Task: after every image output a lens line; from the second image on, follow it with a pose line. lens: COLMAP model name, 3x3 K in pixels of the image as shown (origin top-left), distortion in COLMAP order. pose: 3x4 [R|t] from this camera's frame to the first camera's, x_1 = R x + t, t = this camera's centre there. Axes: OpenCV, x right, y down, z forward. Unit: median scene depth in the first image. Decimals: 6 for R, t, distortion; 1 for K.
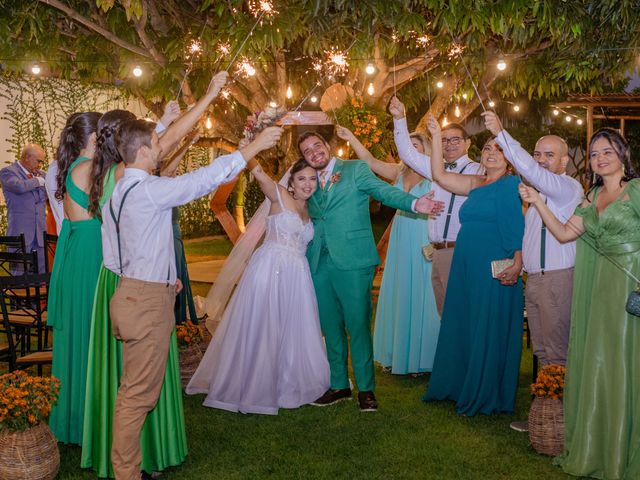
lens RADIAL K [[968.0, 0, 320.0], [0, 968.0, 240.0], [0, 0, 1]] dist [0.029166, -0.032609]
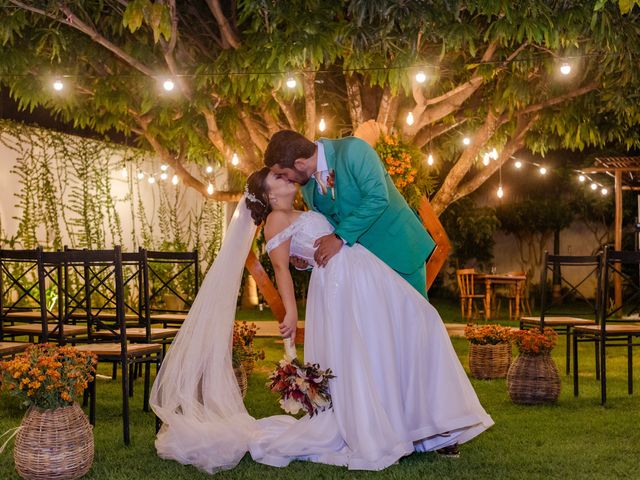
lens RADIAL K [[963.1, 0, 320.0], [0, 963.1, 240.0], [0, 0, 1]] dist [0.255632, -1.000522]
pose [[0.999966, 0.007793, 0.002806, -0.035356], [-0.007447, 0.994215, -0.107150, 0.061492], [-0.003625, 0.107125, 0.994239, 0.065504]]
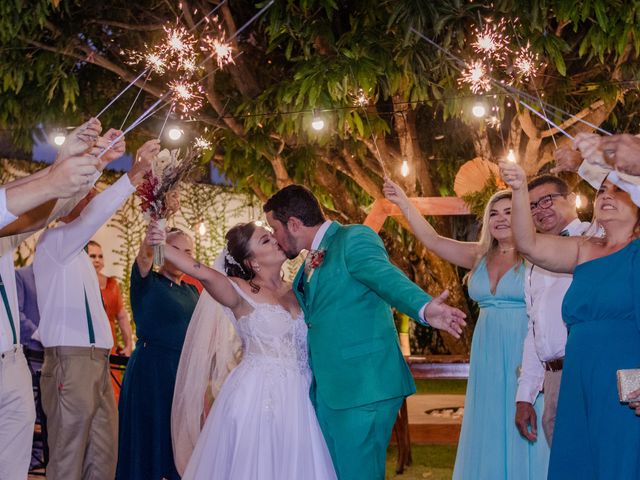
lens RADIAL K [[1056.2, 0, 320.0], [0, 1056.2, 240.0], [0, 0, 1]] dist [-0.049788, -0.049738]
pose [[0.976619, -0.013724, -0.214538, 0.077089], [-0.015293, 0.990996, -0.133013, 0.011291], [0.214432, 0.133184, 0.967616, 0.204527]]
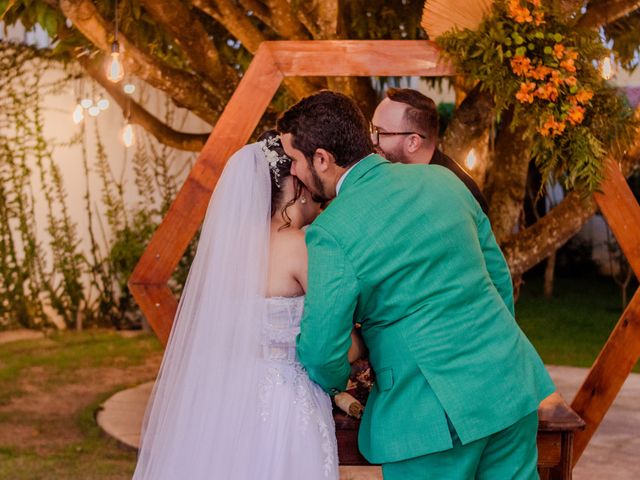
lens RADIAL K [[1056.2, 0, 320.0], [0, 1056.2, 240.0], [0, 0, 1]] dist [-0.049788, -0.049738]
pose [[0.994660, 0.014092, -0.102243, 0.003895], [-0.017898, 0.999177, -0.036408, -0.043207], [0.101646, 0.038044, 0.994093, 0.634607]]
